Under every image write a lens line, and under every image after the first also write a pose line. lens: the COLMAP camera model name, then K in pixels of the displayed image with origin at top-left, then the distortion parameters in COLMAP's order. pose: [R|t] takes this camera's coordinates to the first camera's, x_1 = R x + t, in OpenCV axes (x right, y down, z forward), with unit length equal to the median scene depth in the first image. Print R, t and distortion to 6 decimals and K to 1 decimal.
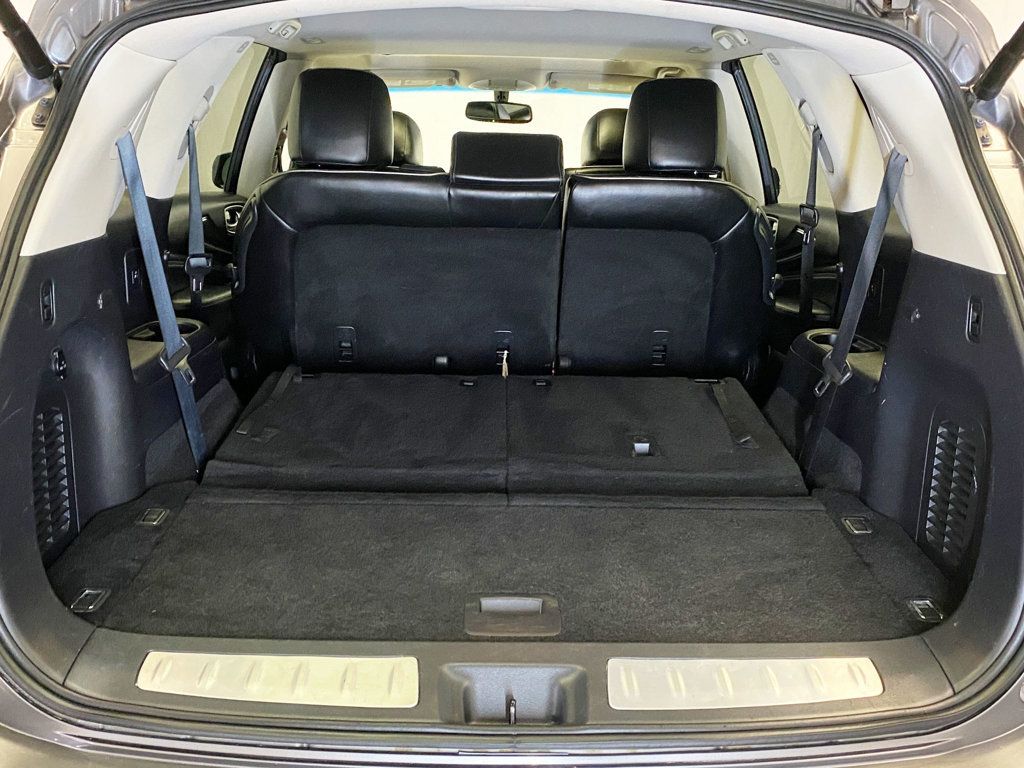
lens RADIAL K [[1058.4, 0, 512.0], [0, 1058.4, 384.0], [0, 0, 1]] dist [-0.017517, 0.016183]
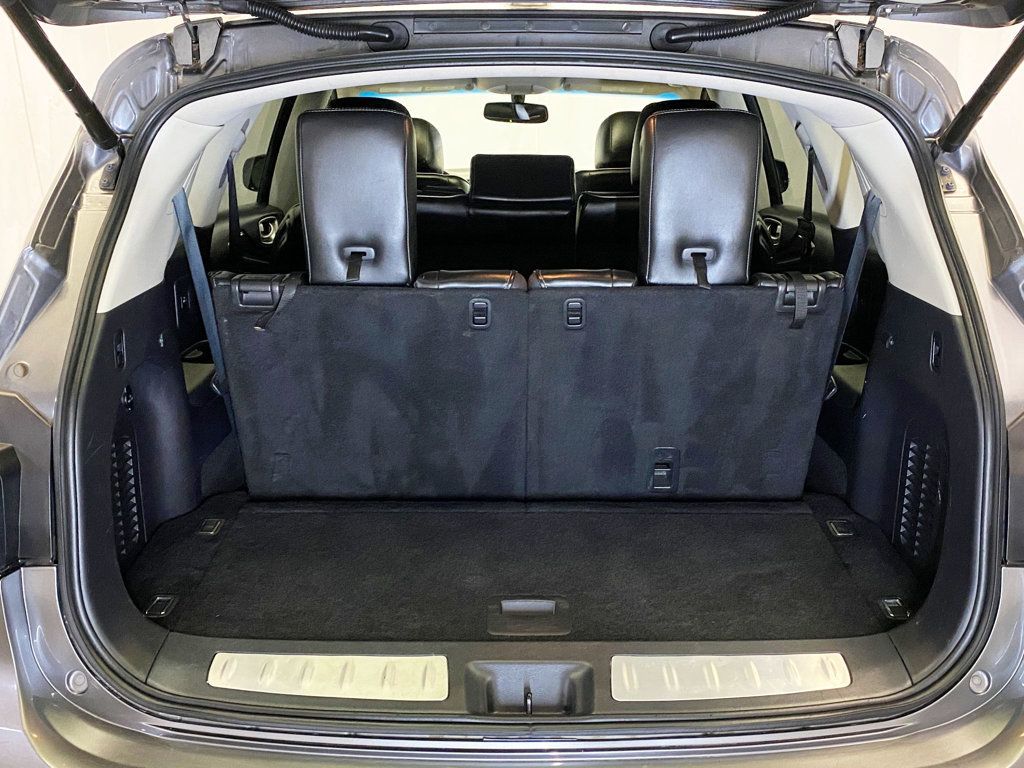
lens RADIAL K [[1058.4, 0, 512.0], [0, 1058.4, 384.0], [0, 0, 1]] dist [-0.017517, 0.016183]
pose [[0.999664, -0.012616, -0.022653, 0.010767], [0.013352, 0.999378, 0.032654, -0.068858], [0.022227, -0.032945, 0.999210, -0.131925]]
